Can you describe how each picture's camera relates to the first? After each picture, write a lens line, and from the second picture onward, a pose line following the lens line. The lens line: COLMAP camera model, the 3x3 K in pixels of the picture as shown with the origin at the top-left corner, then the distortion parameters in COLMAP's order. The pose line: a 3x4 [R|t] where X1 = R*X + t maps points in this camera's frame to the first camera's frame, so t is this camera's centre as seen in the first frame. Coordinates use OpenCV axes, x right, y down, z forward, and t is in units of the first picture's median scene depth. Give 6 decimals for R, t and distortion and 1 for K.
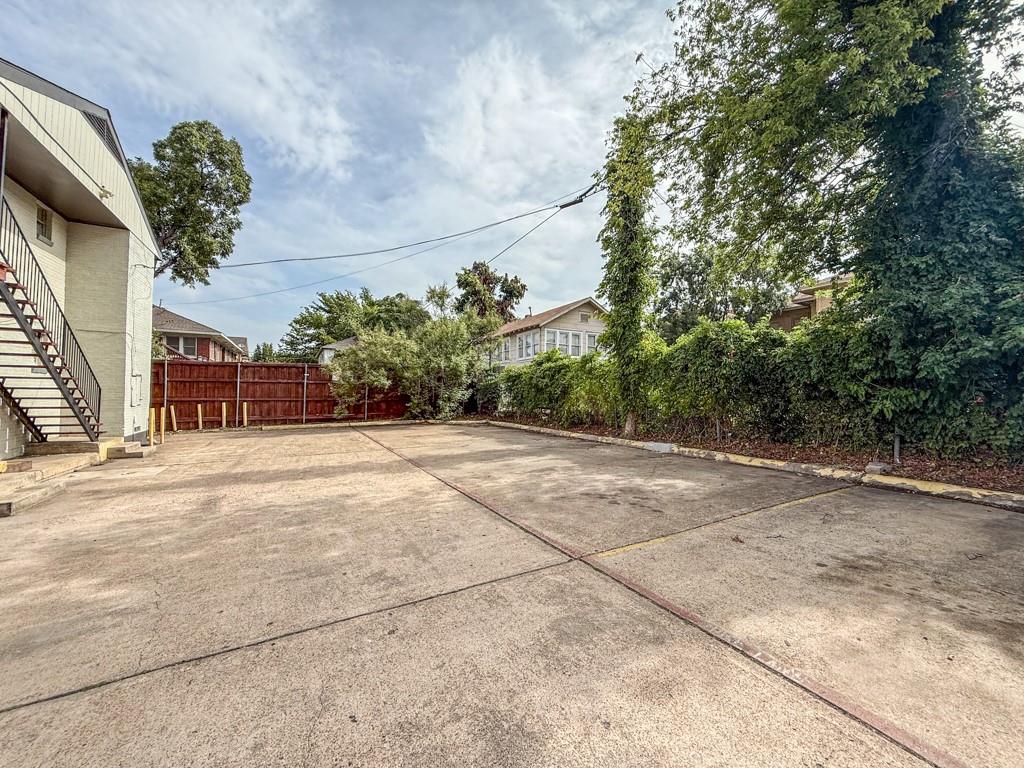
lens RADIAL K [[411.1, 0, 509.4], [0, 411.1, 383.5], [0, 0, 1]] dist [0.003306, 0.000451]
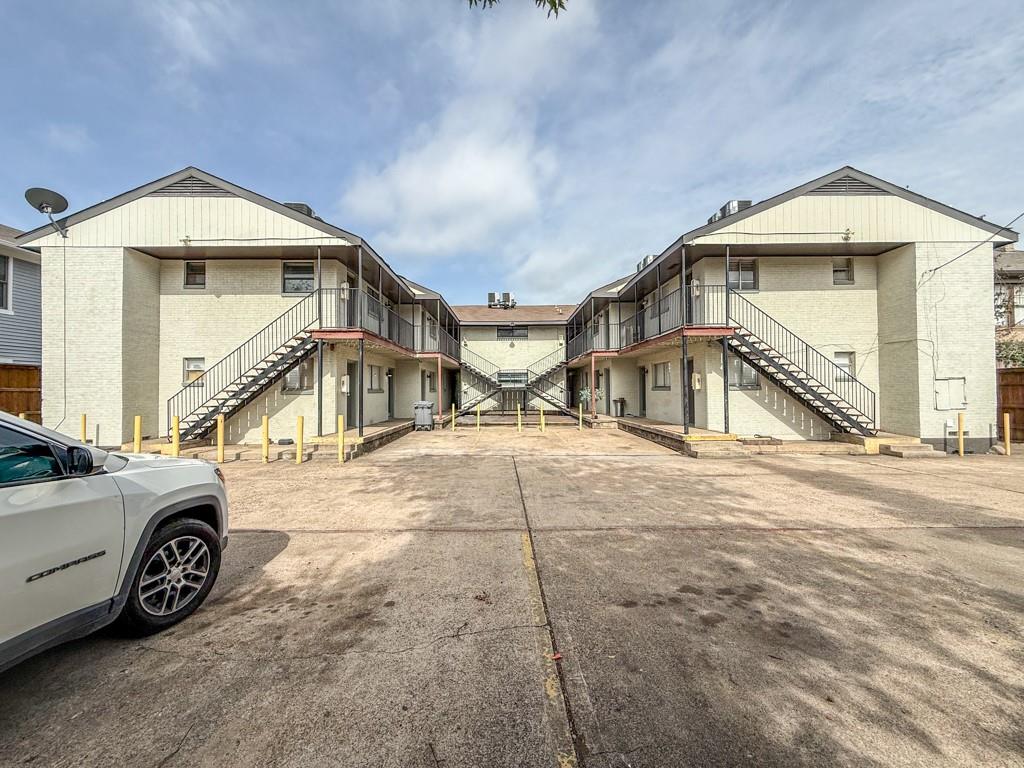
lens RADIAL K [[411.1, 0, 507.8], [0, 411.1, 389.0], [0, 0, 1]] dist [0.003306, 0.000451]
pose [[-0.478166, -0.007229, -0.878240, 1.437646], [0.020283, 0.999609, -0.019272, 0.007664], [0.878035, -0.027028, -0.477832, 1.685402]]
